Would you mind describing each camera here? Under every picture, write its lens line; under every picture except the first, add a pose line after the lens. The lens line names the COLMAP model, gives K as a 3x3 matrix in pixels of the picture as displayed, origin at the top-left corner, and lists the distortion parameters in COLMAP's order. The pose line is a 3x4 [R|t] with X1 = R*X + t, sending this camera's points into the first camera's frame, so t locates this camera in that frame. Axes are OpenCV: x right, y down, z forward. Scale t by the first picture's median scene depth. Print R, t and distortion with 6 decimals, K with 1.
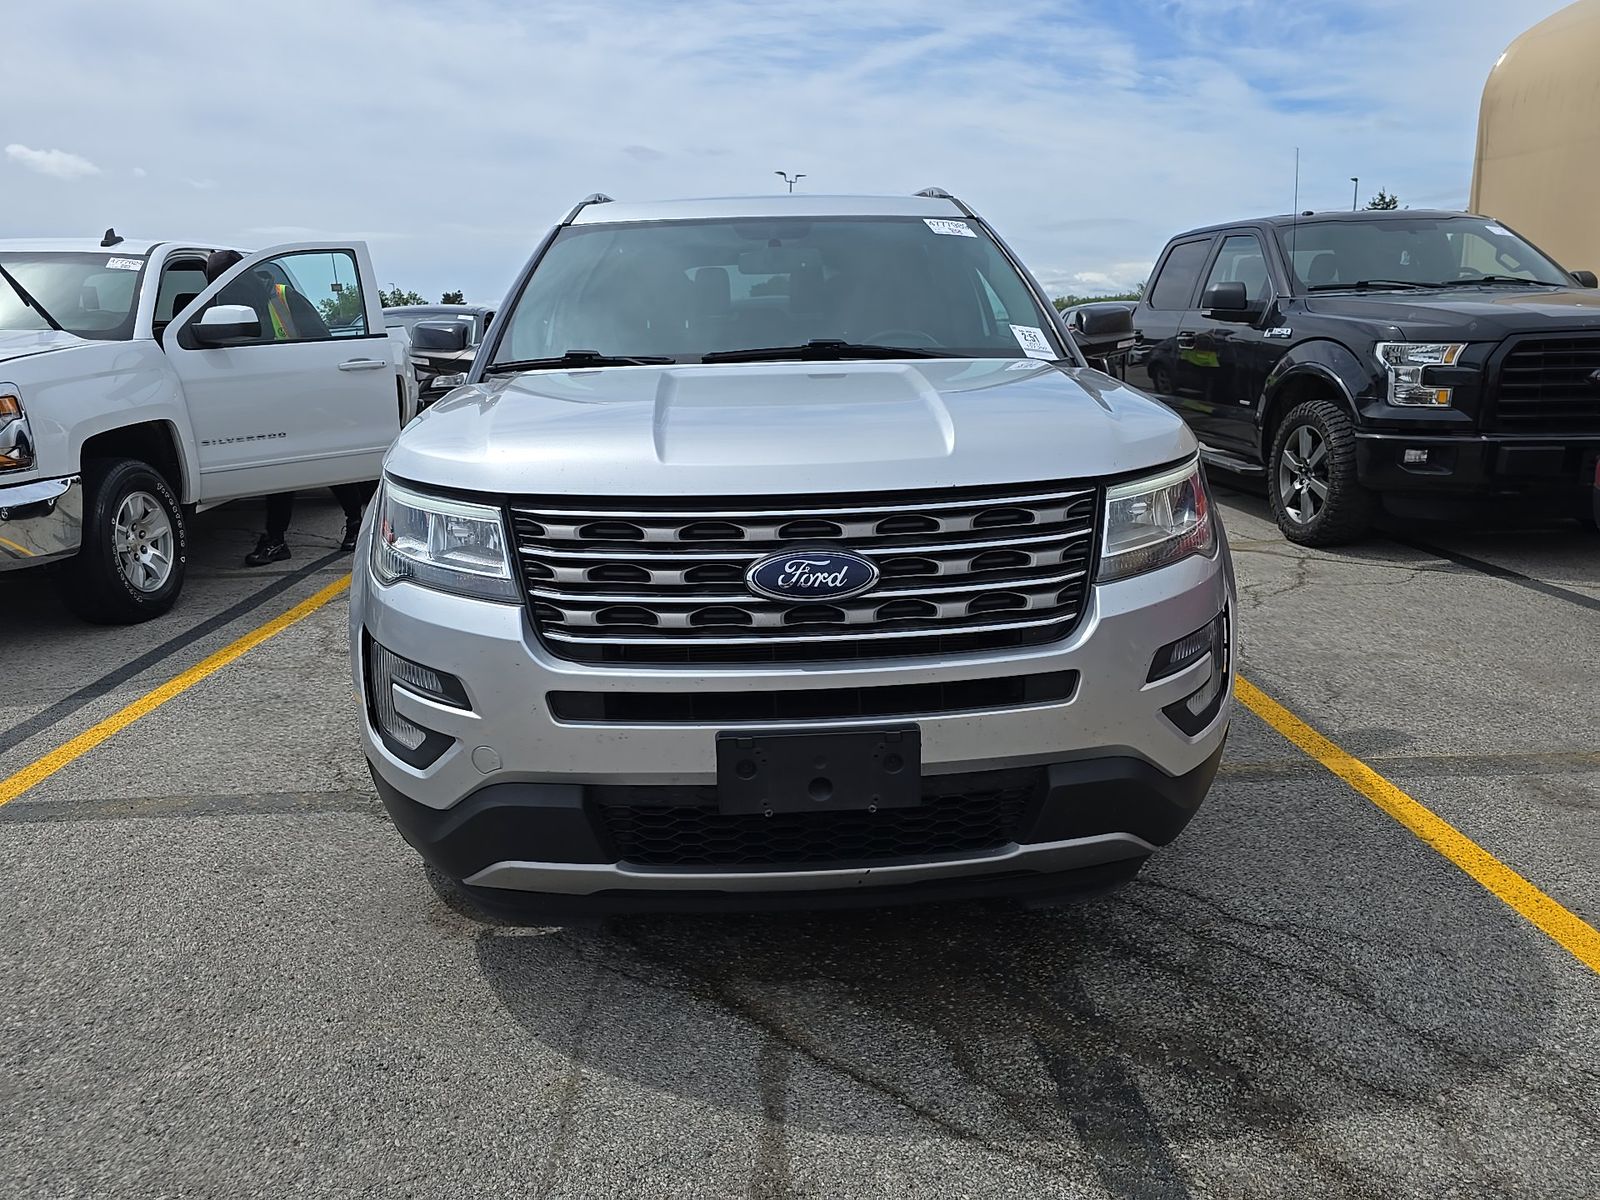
lens RADIAL K [[1080.3, 0, 794.6], [0, 1080.3, 588.2], [0, 0, 1]] dist [0.053059, -0.046434]
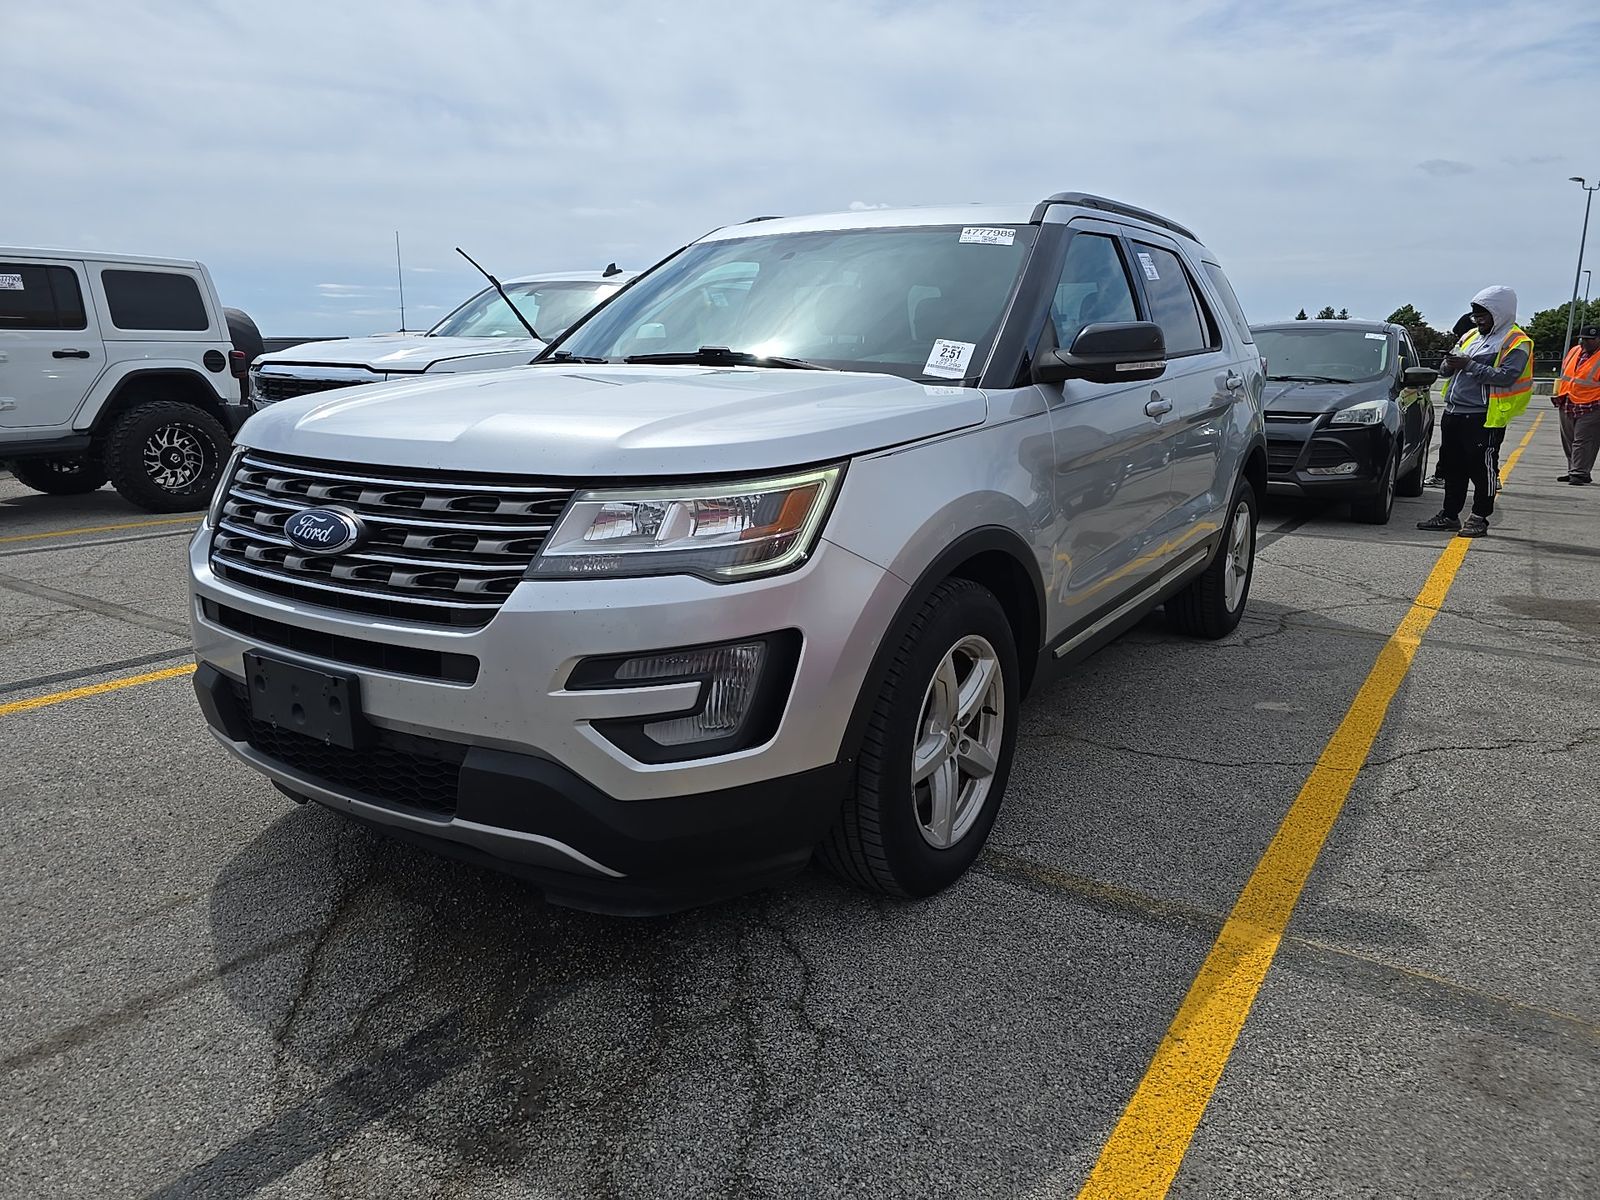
lens RADIAL K [[1080.3, 0, 803.7], [0, 1080.3, 595.3], [0, 0, 1]] dist [0.053059, -0.046434]
pose [[0.802603, 0.155852, -0.575793, 1.073212], [-0.167703, 0.985287, 0.032929, -0.066015], [0.572454, 0.070134, 0.816932, 0.334776]]
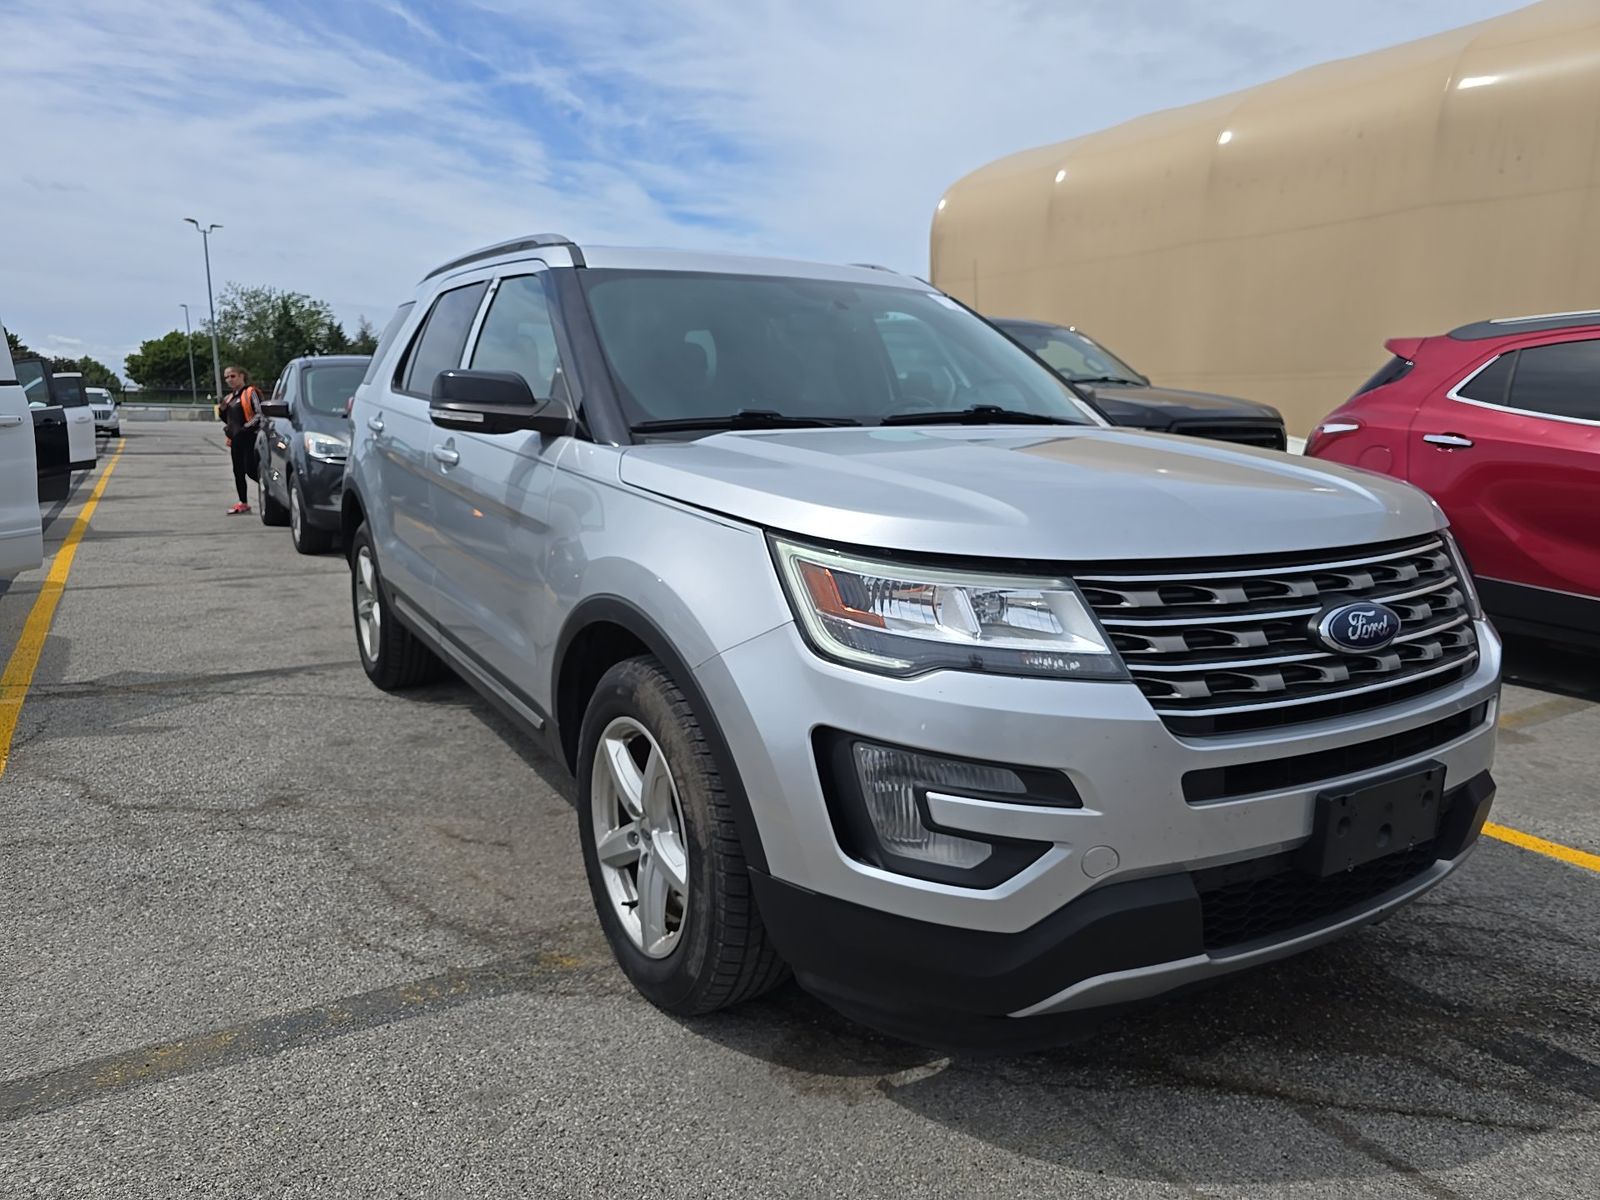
lens RADIAL K [[1080.3, 0, 803.1], [0, 1080.3, 596.2], [0, 0, 1]] dist [0.053059, -0.046434]
pose [[0.875677, -0.053205, 0.479957, -0.910350], [0.083470, 0.995628, -0.041920, -0.039656], [-0.475628, 0.076770, 0.876290, 0.326080]]
